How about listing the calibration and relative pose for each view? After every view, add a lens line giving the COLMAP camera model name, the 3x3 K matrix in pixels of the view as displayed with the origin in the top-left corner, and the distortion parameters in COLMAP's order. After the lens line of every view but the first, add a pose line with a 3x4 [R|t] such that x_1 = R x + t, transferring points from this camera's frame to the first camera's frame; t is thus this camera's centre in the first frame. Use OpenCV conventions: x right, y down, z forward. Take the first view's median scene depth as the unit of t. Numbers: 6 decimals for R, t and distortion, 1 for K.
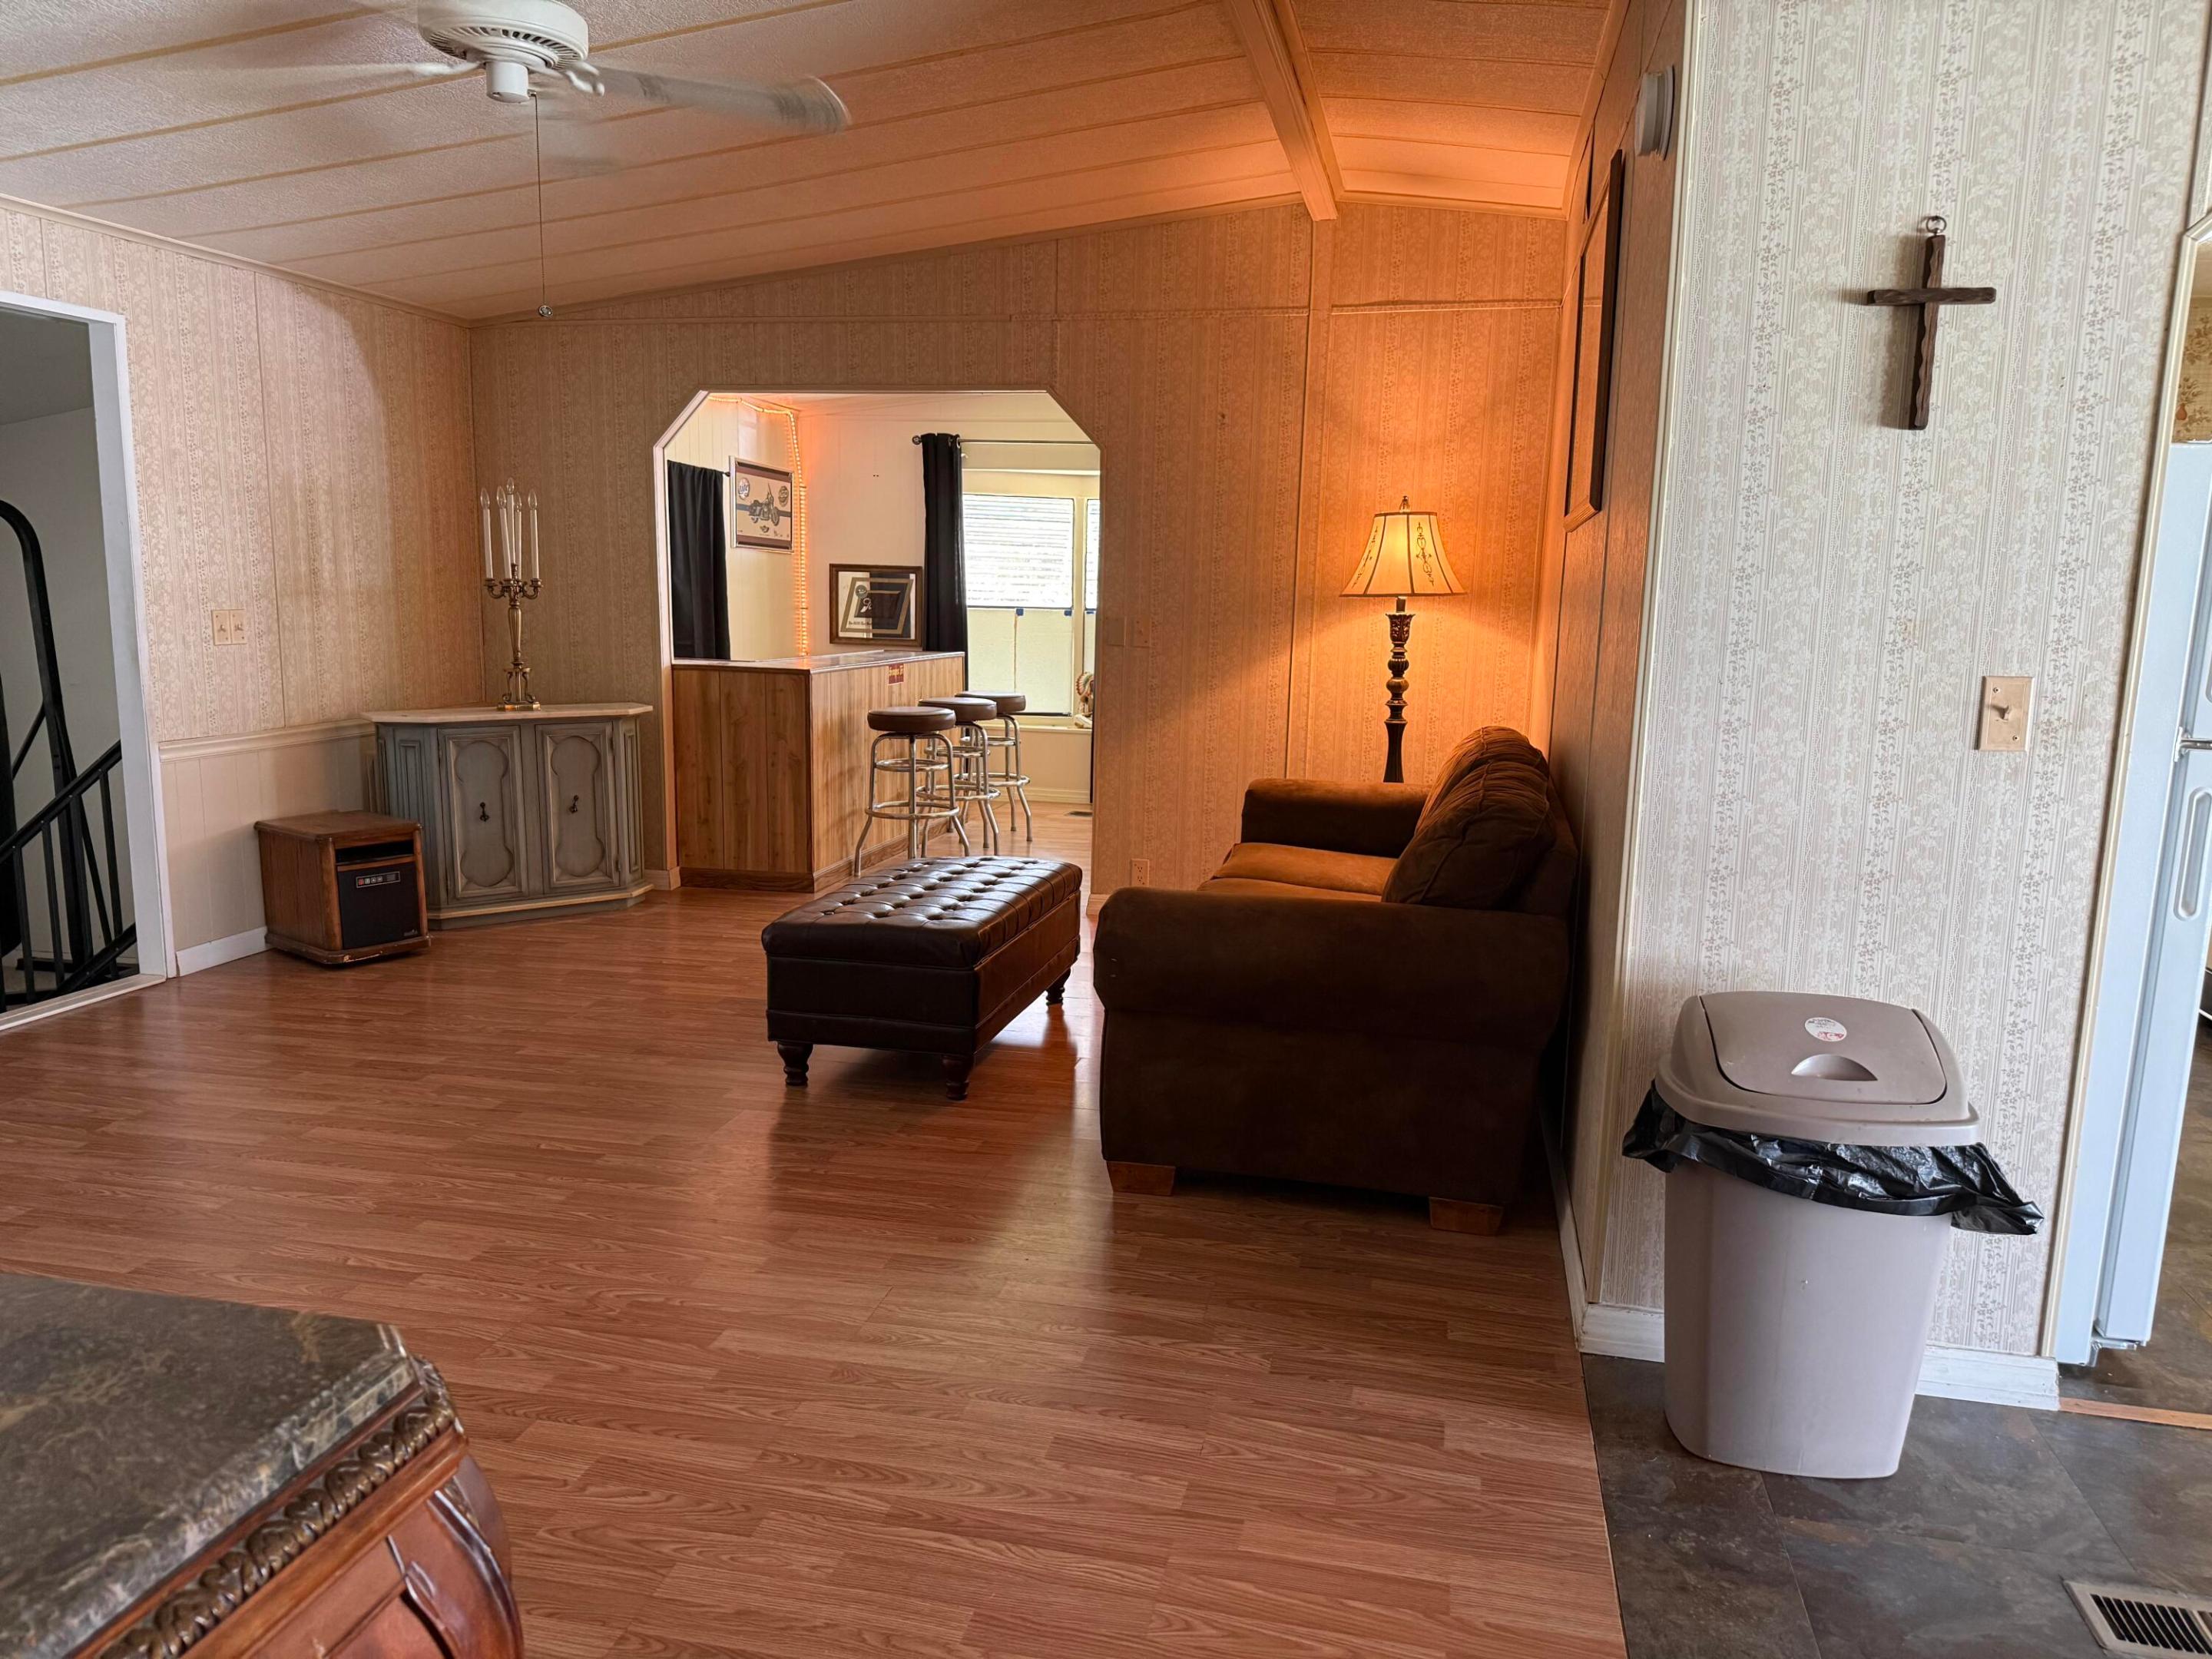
lens RADIAL K [[1579.7, 0, 1106.0], [0, 1579.7, 829.5], [0, 0, 1]] dist [0.010947, -0.002295]
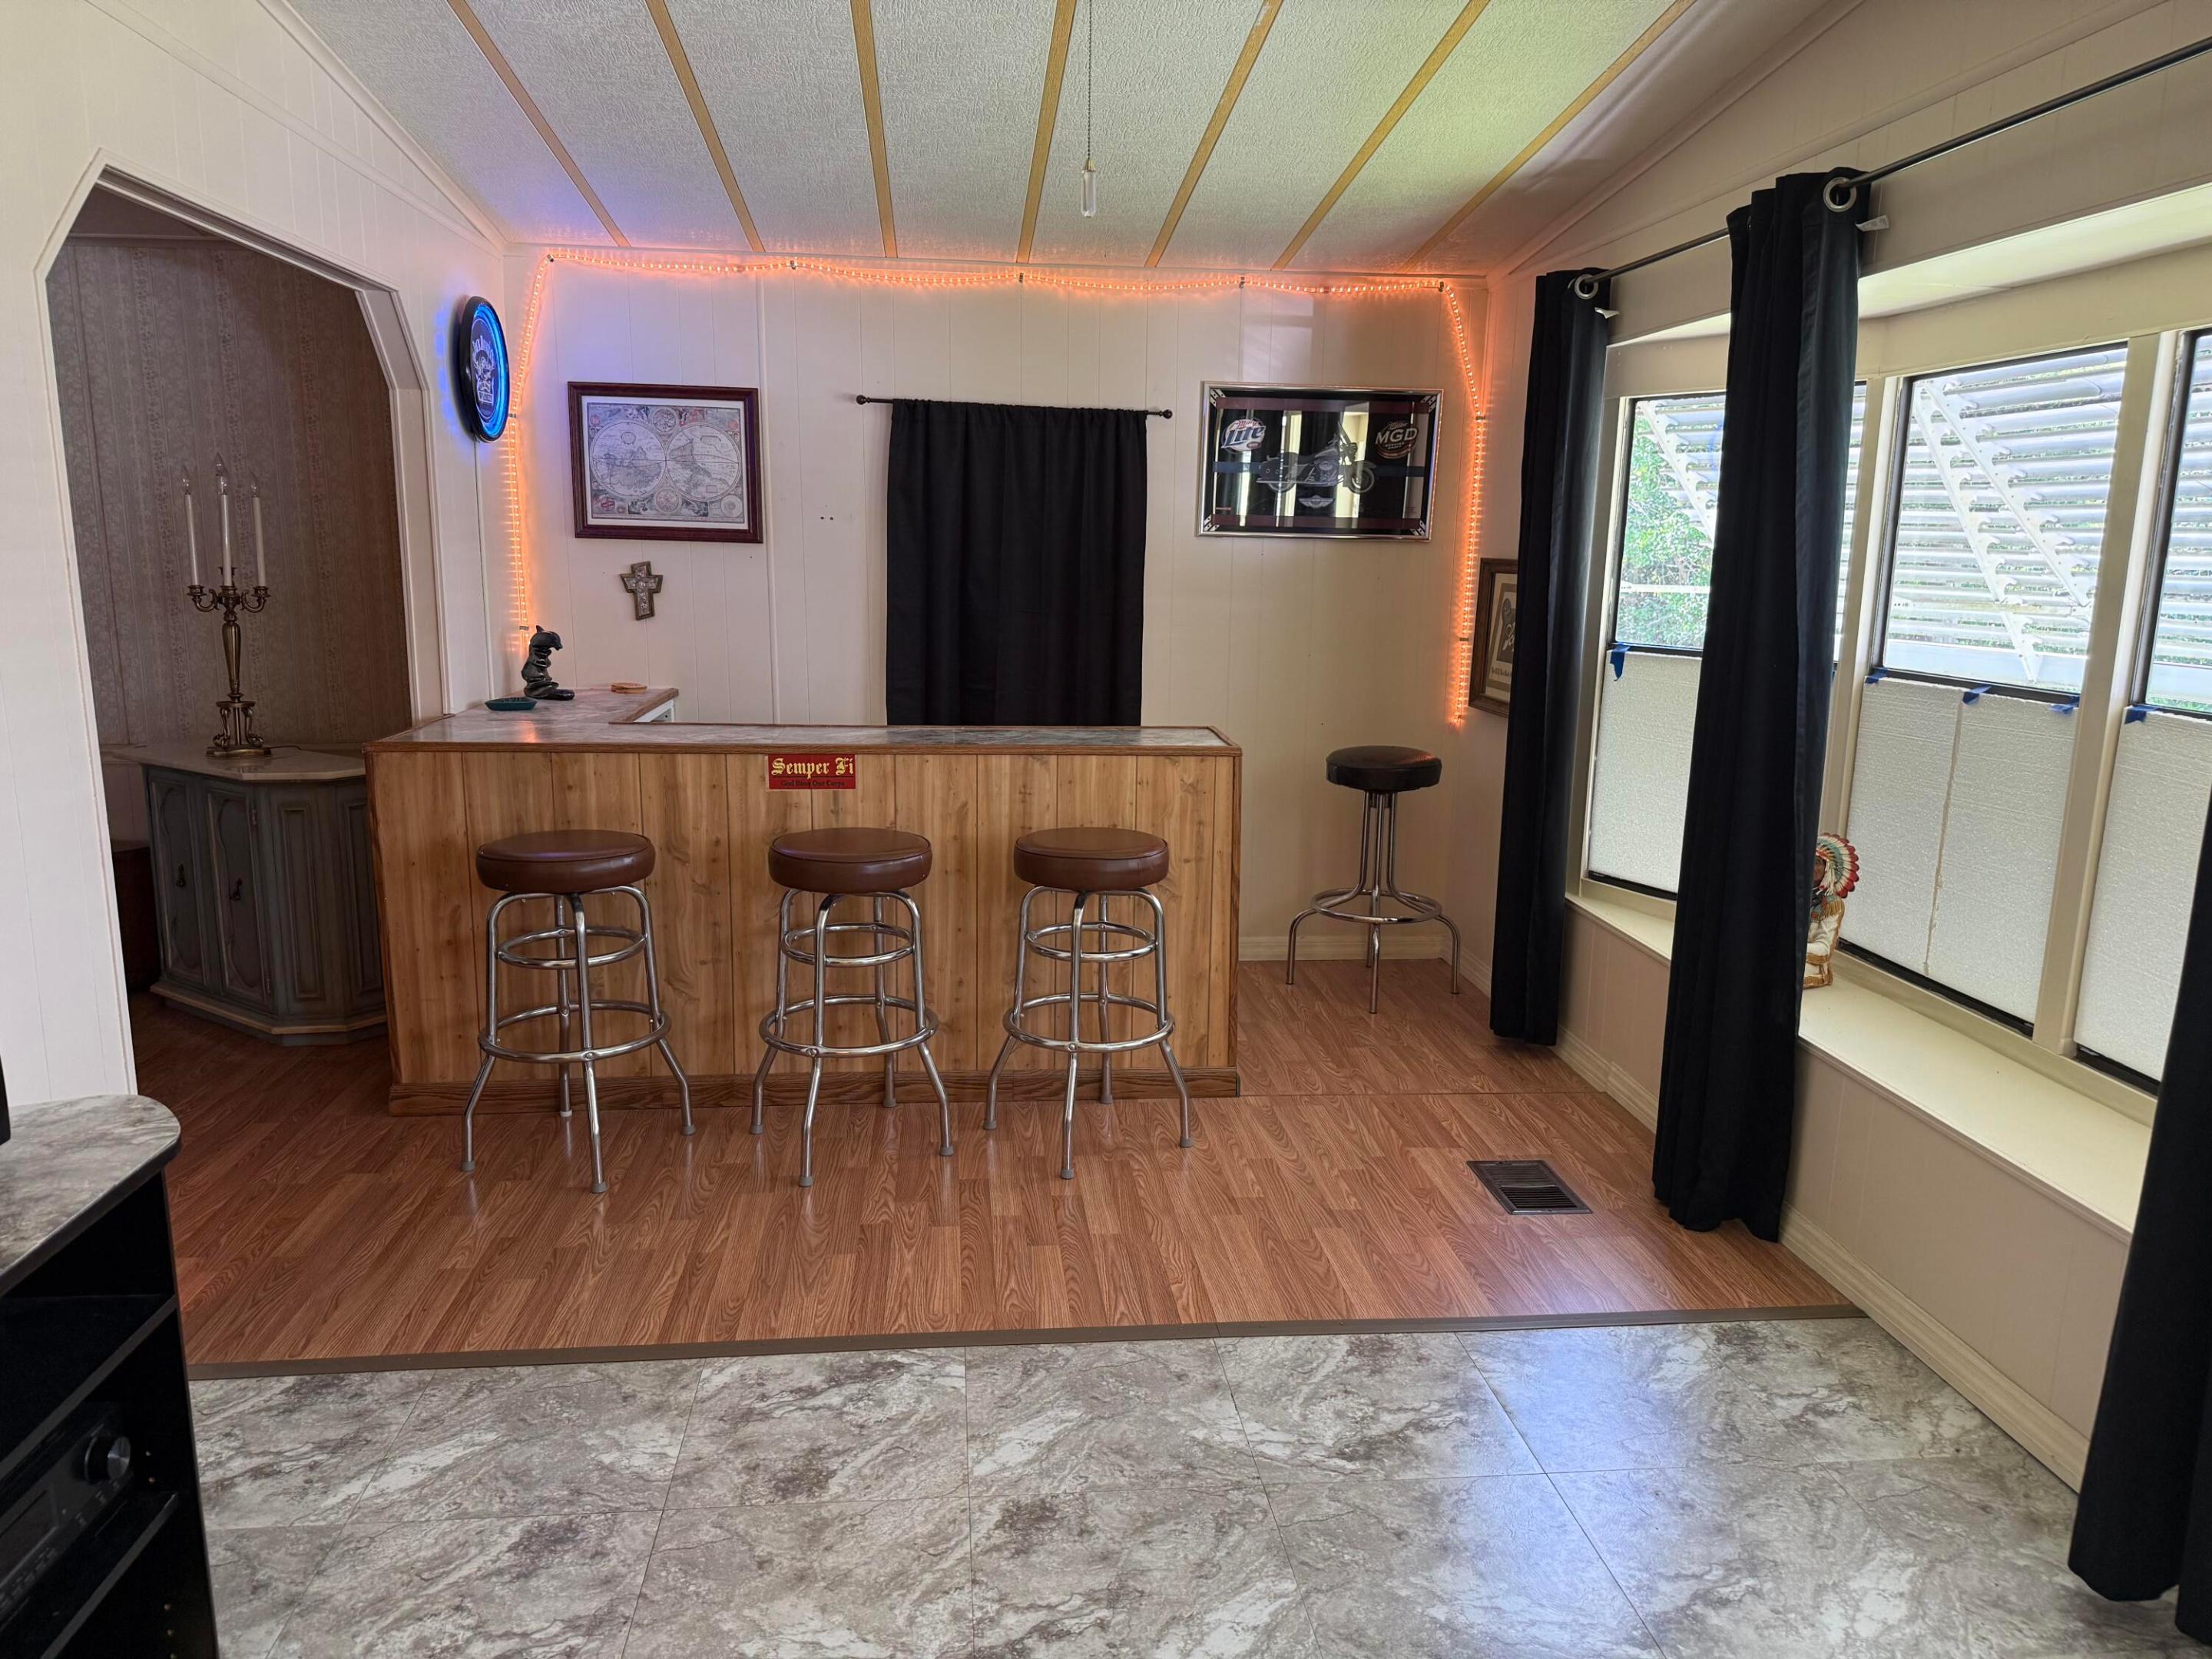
lens RADIAL K [[1579.7, 0, 1106.0], [0, 1579.7, 829.5], [0, 0, 1]] dist [0.010947, -0.002295]
pose [[0.327419, 0.162201, -0.930853, 0.506999], [-0.151294, 0.981444, 0.117801, -0.200023], [0.932688, 0.102262, 0.345884, 1.157883]]
